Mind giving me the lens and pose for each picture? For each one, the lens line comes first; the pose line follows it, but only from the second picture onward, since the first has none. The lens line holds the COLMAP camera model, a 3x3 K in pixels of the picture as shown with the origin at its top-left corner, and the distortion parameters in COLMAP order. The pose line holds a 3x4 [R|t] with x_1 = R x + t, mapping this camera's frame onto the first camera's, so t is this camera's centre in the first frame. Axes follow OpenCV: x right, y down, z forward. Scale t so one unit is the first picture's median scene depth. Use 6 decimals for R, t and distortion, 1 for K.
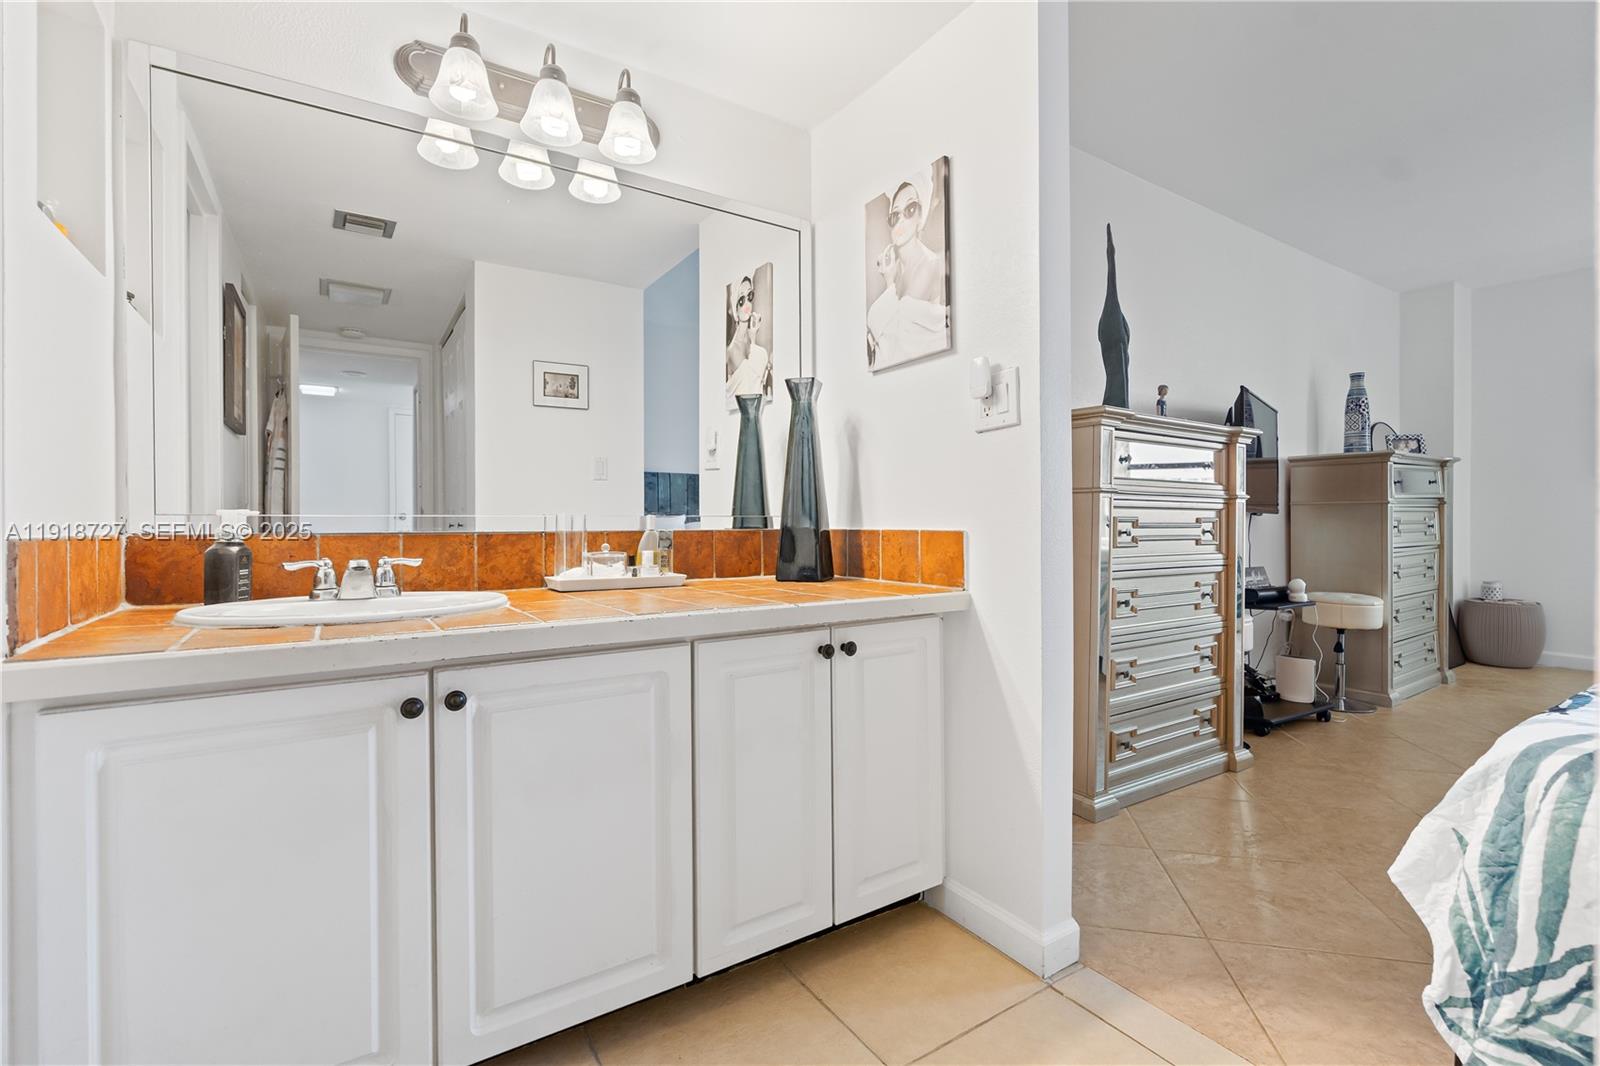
lens RADIAL K [[730.6, 0, 795.5], [0, 730.6, 526.8], [0, 0, 1]] dist [-0.006038, 0.002654]
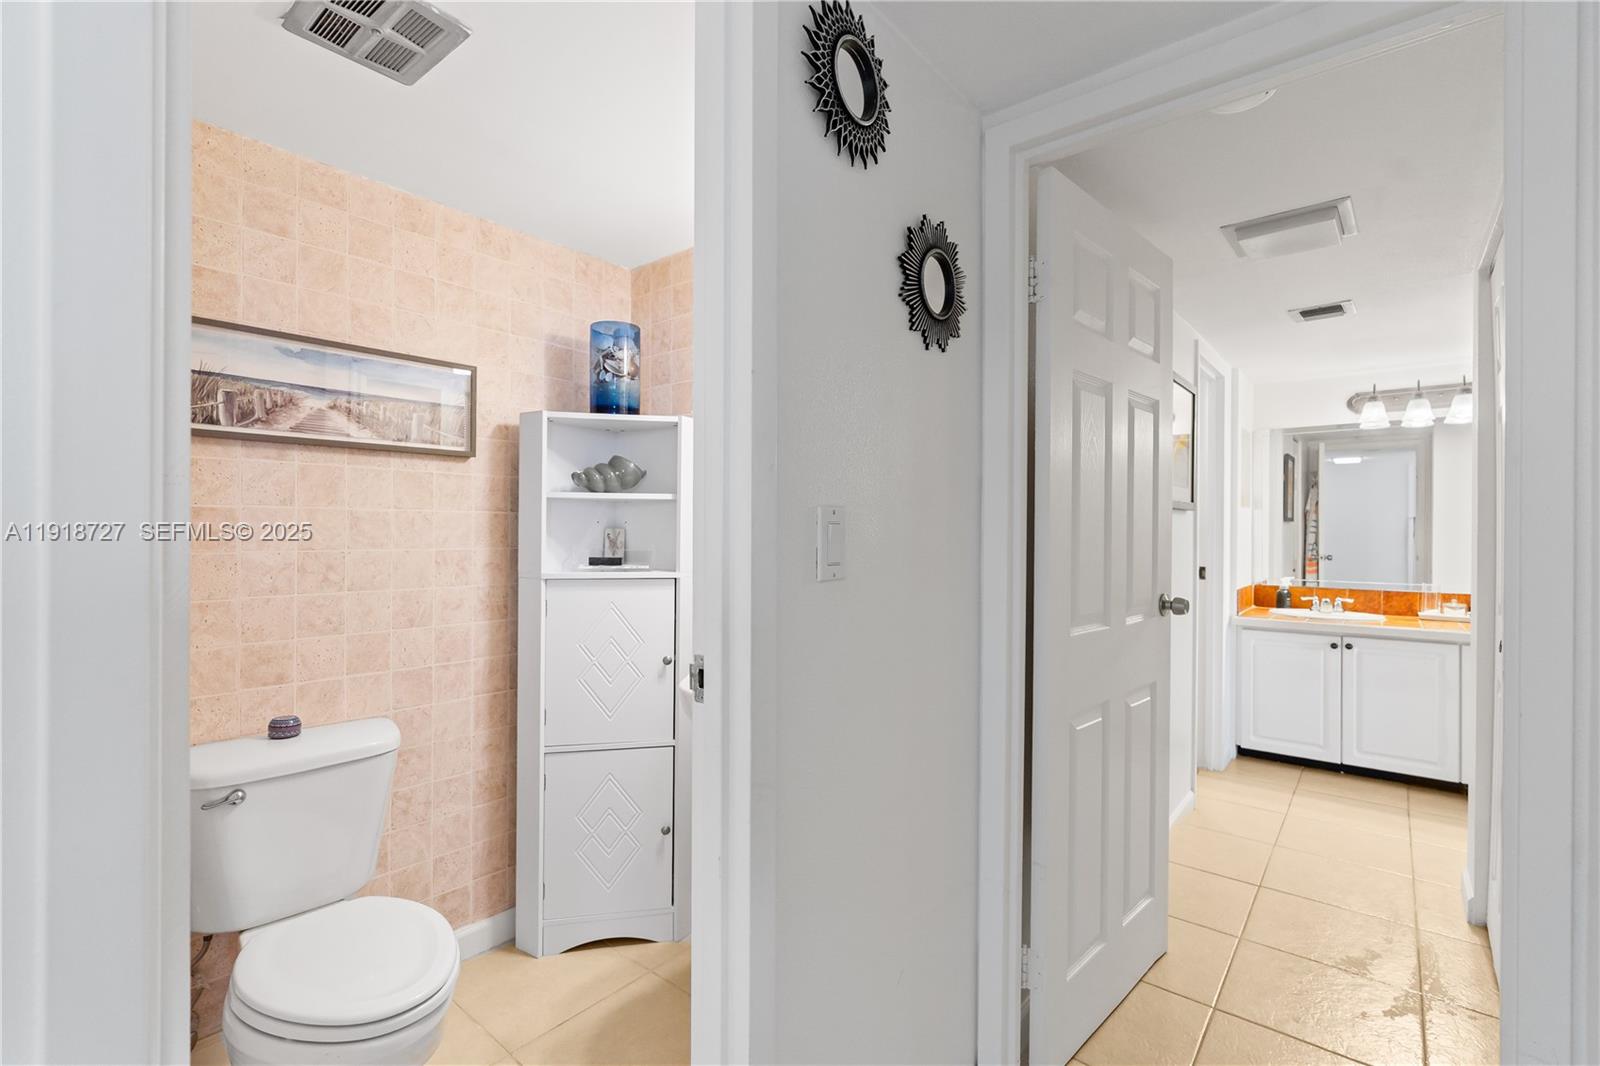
lens RADIAL K [[730.6, 0, 804.1], [0, 730.6, 530.1], [0, 0, 1]] dist [-0.006038, 0.002654]
pose [[0.320711, 0.005364, -0.947162, 1.331338], [-0.013034, 0.999914, 0.001250, -0.183278], [0.947087, 0.011944, 0.320754, -1.710385]]
